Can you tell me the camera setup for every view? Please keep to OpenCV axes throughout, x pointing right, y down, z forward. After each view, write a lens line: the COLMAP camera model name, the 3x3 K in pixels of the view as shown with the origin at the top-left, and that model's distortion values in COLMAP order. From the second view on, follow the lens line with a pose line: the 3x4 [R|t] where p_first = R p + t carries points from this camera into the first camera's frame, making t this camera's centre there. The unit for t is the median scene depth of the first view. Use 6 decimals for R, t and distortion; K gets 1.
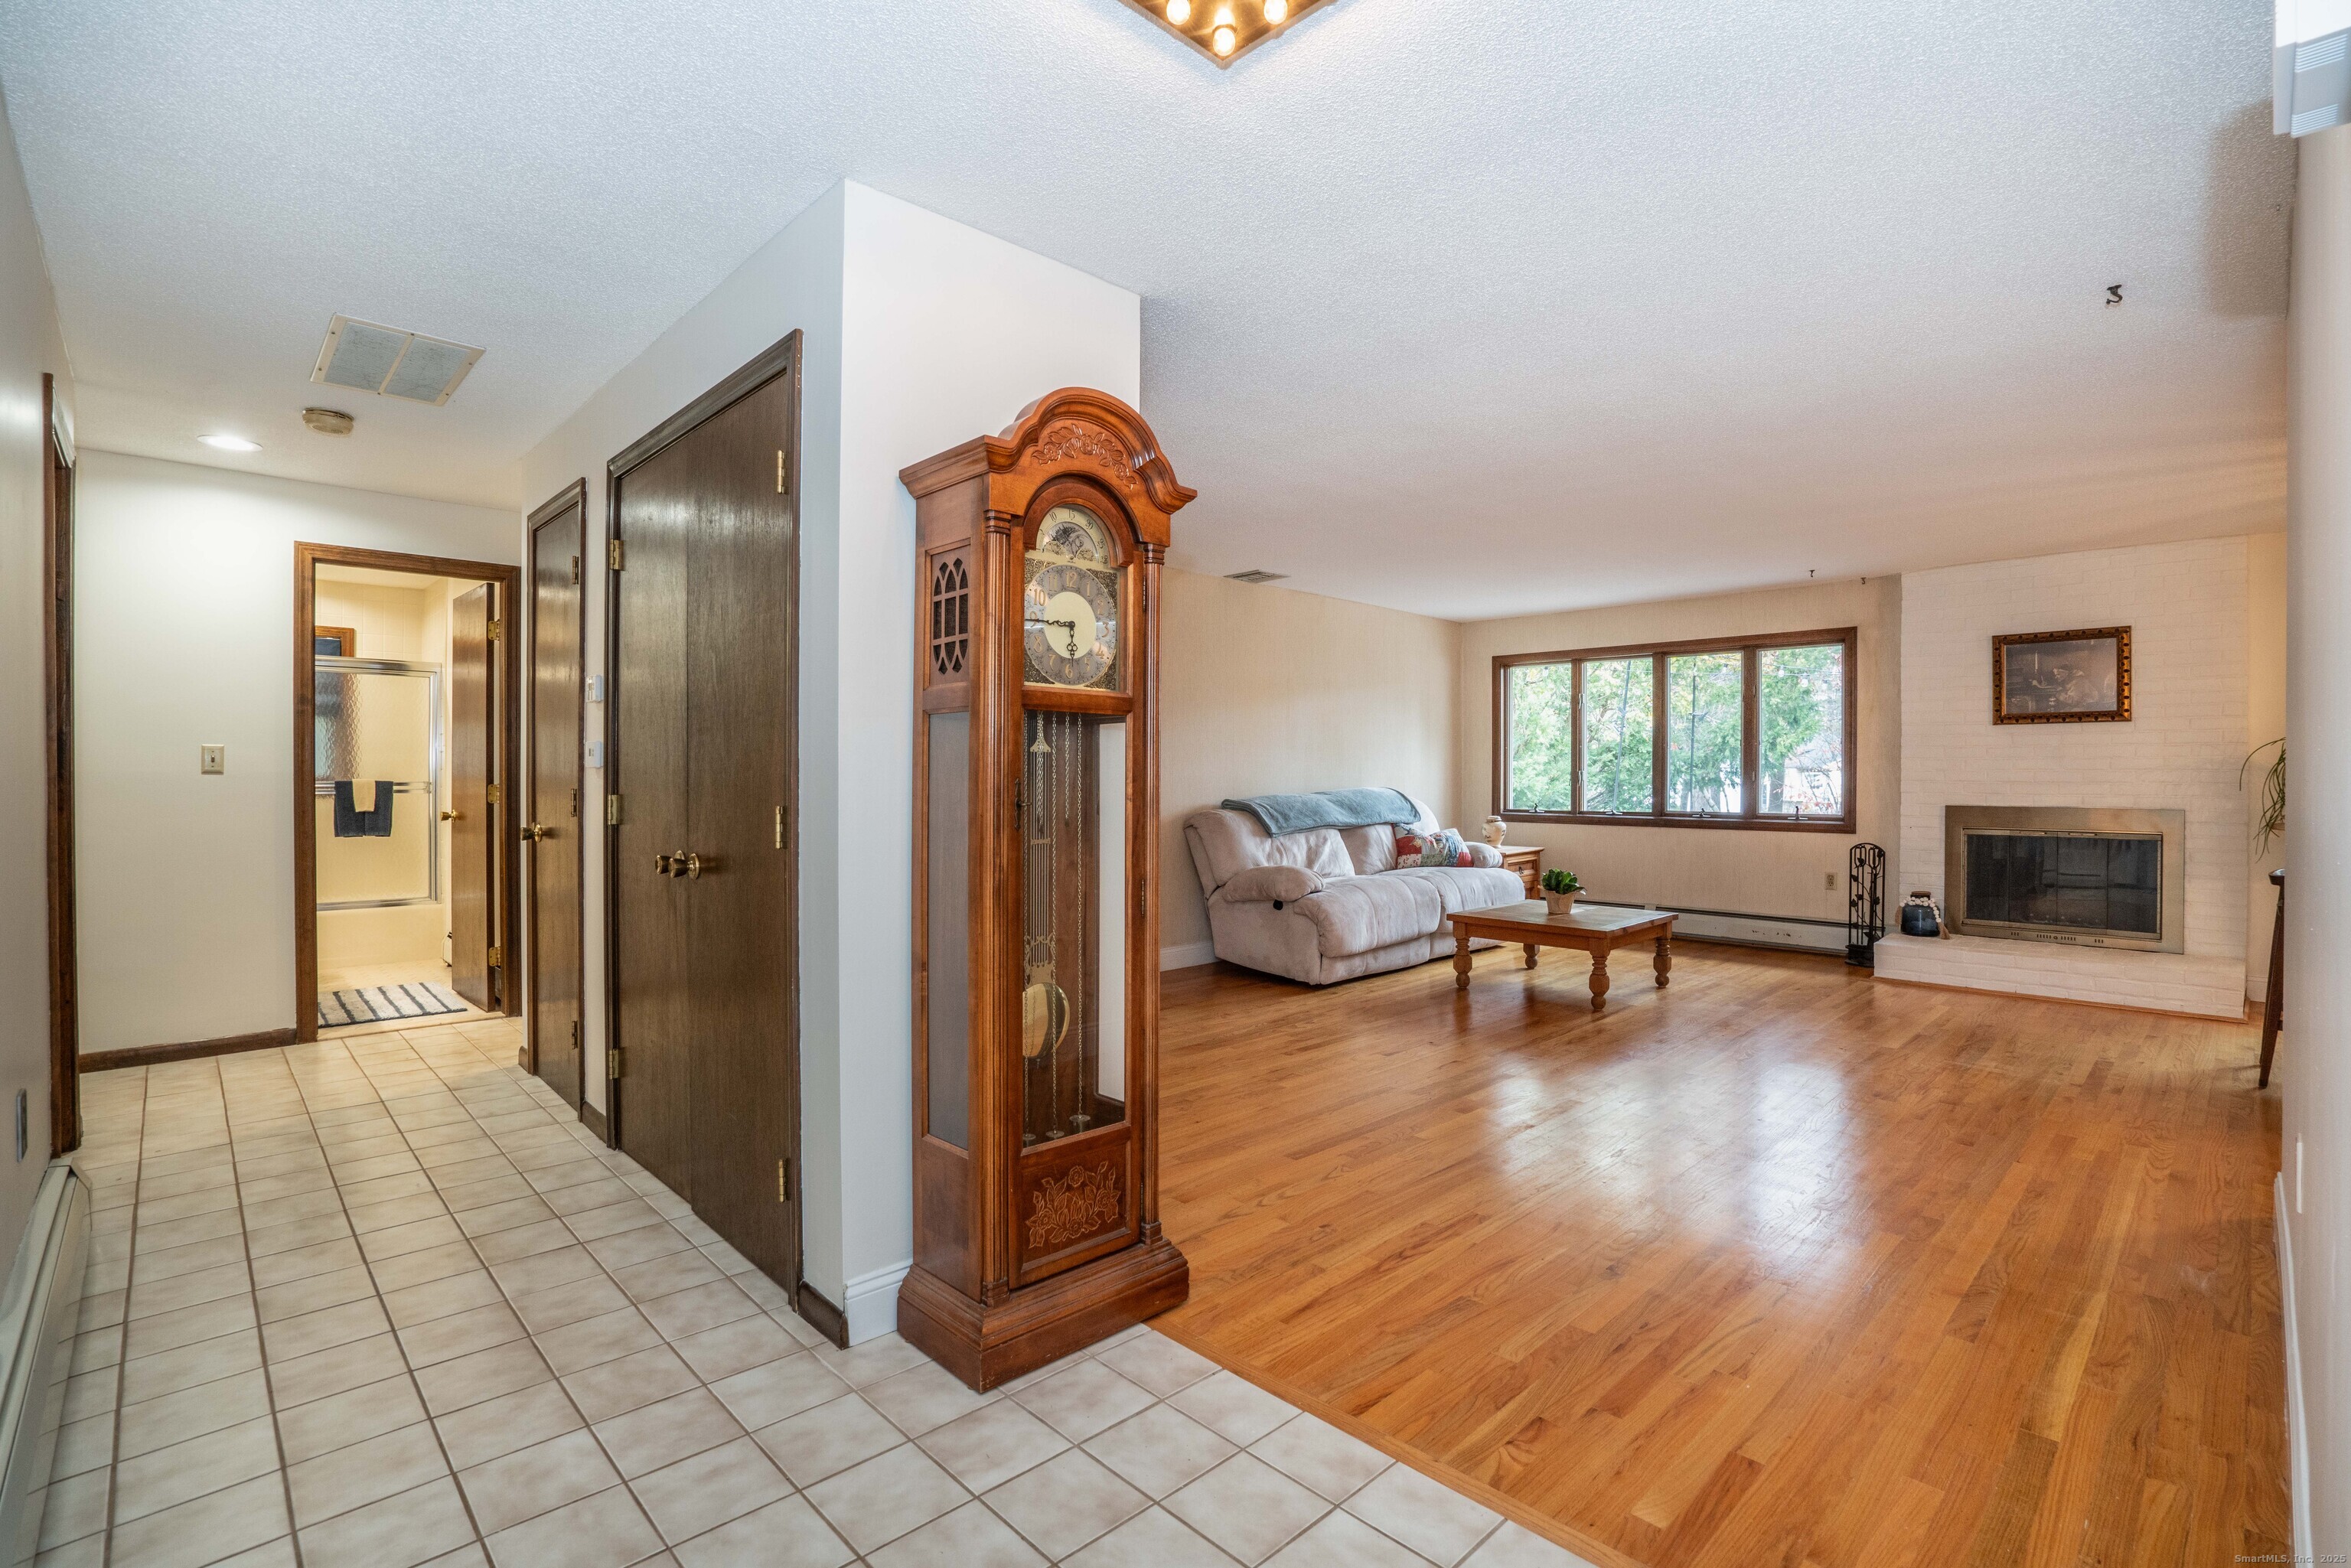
lens RADIAL K [[1104.5, 0, 1185.2], [0, 1104.5, 779.5], [0, 0, 1]] dist [-0.028798, 0.007299]
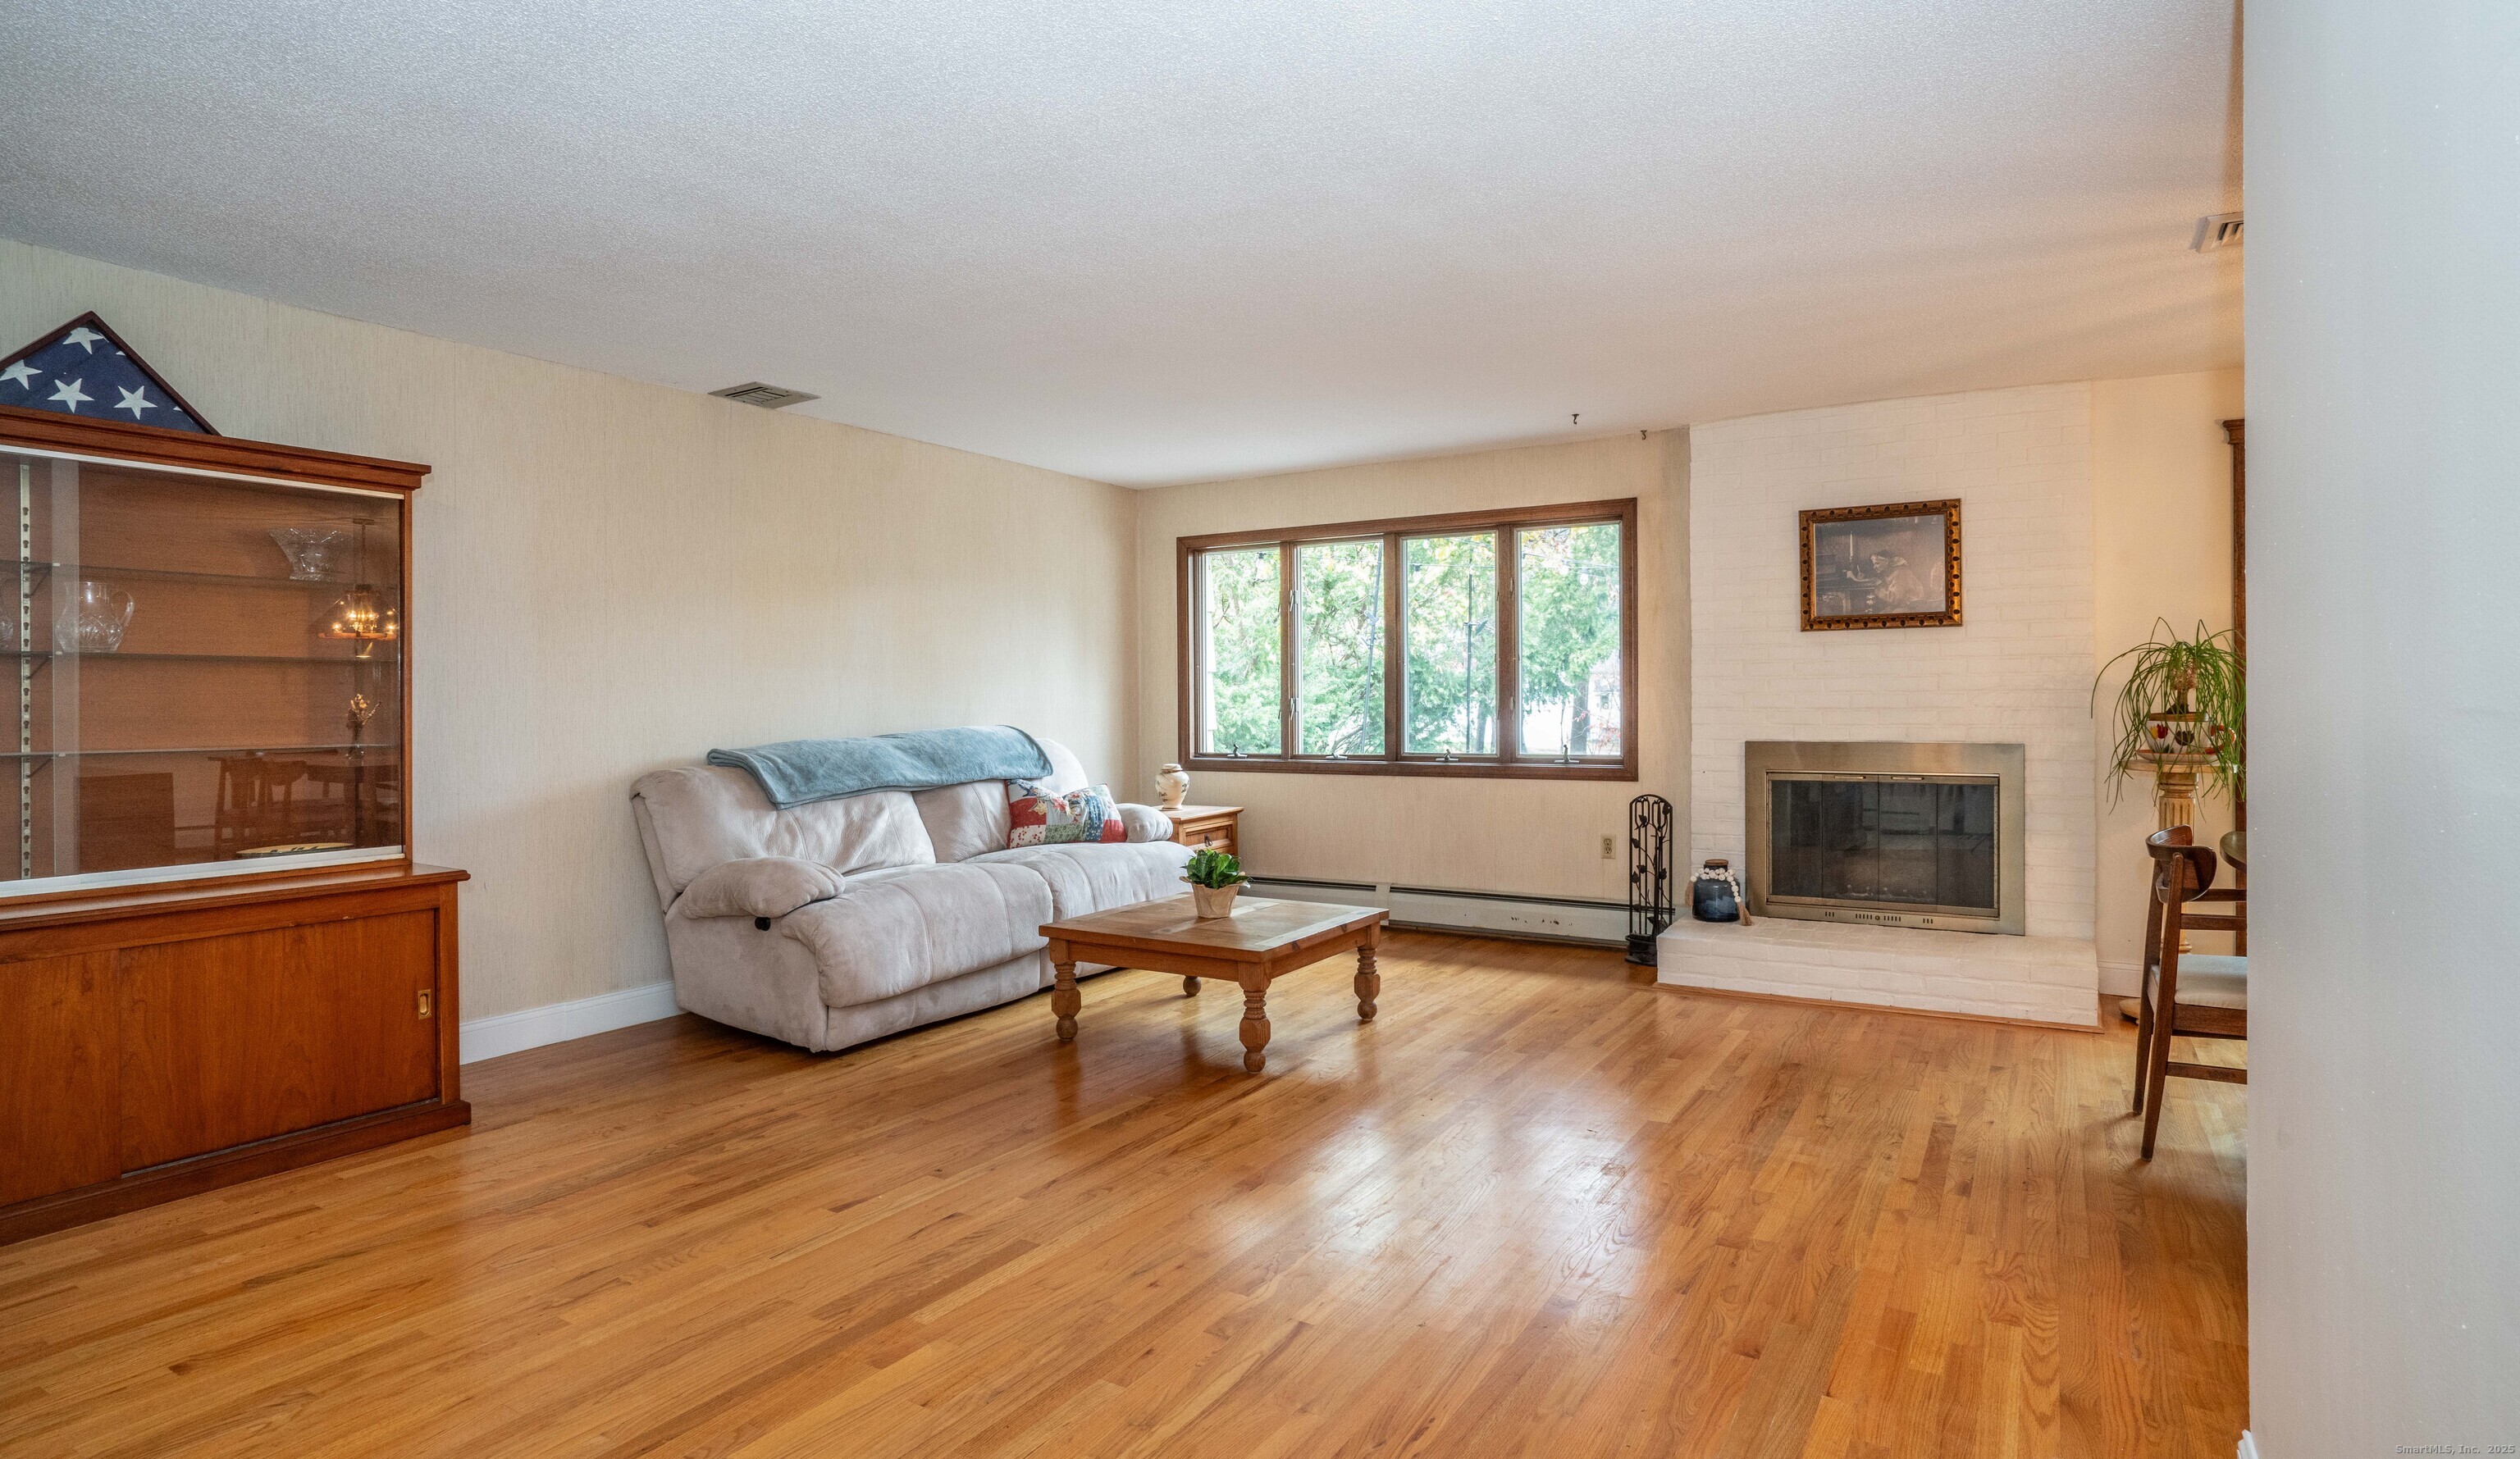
lens RADIAL K [[1322.4, 0, 1258.9], [0, 1322.4, 709.4], [0, 0, 1]] dist [-0.045259, 0.004286]
pose [[0.971570, -0.010233, 0.236532, 0.173747], [0.010354, 0.999946, 0.000729, -0.001802], [-0.236527, 0.001741, 0.971623, 0.223032]]
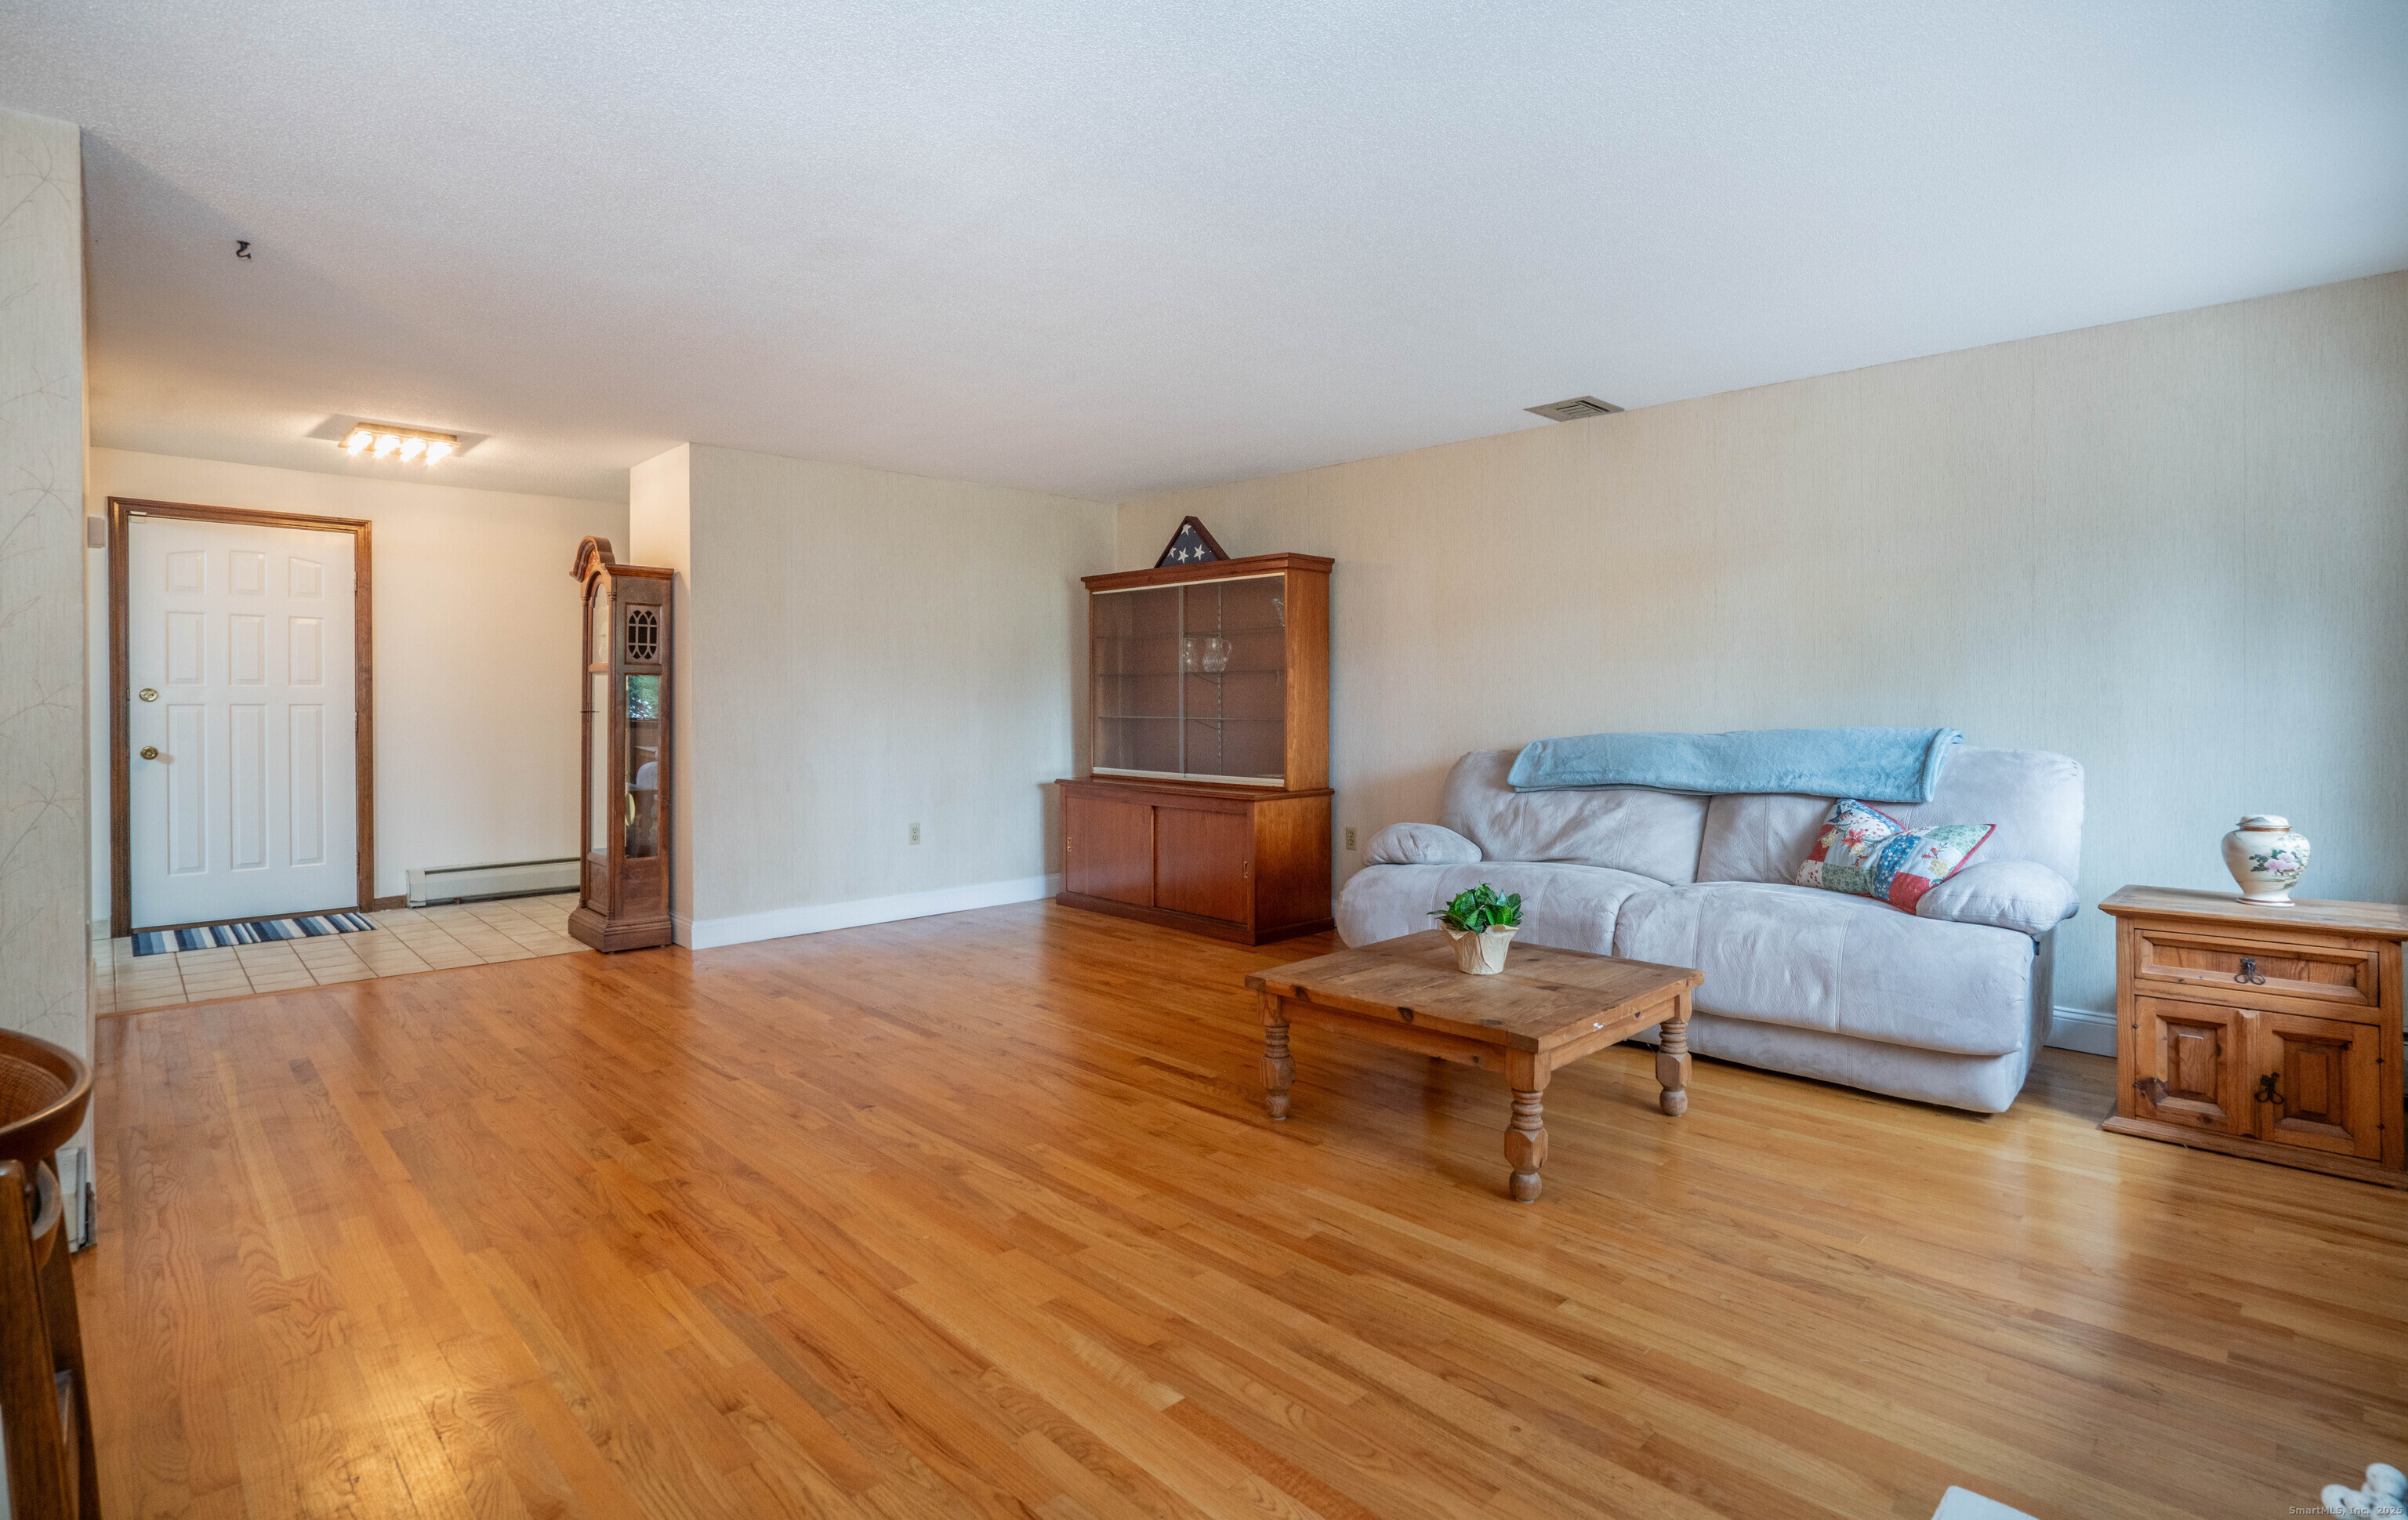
lens RADIAL K [[1151.5, 0, 1168.9], [0, 1151.5, 704.6], [0, 0, 1]] dist [-0.029412, -0.000034]
pose [[-0.031537, -0.001821, -0.999501, 0.834856], [-0.006986, 0.999974, -0.001601, 0.000798], [0.999478, 0.006932, -0.031549, 0.836885]]
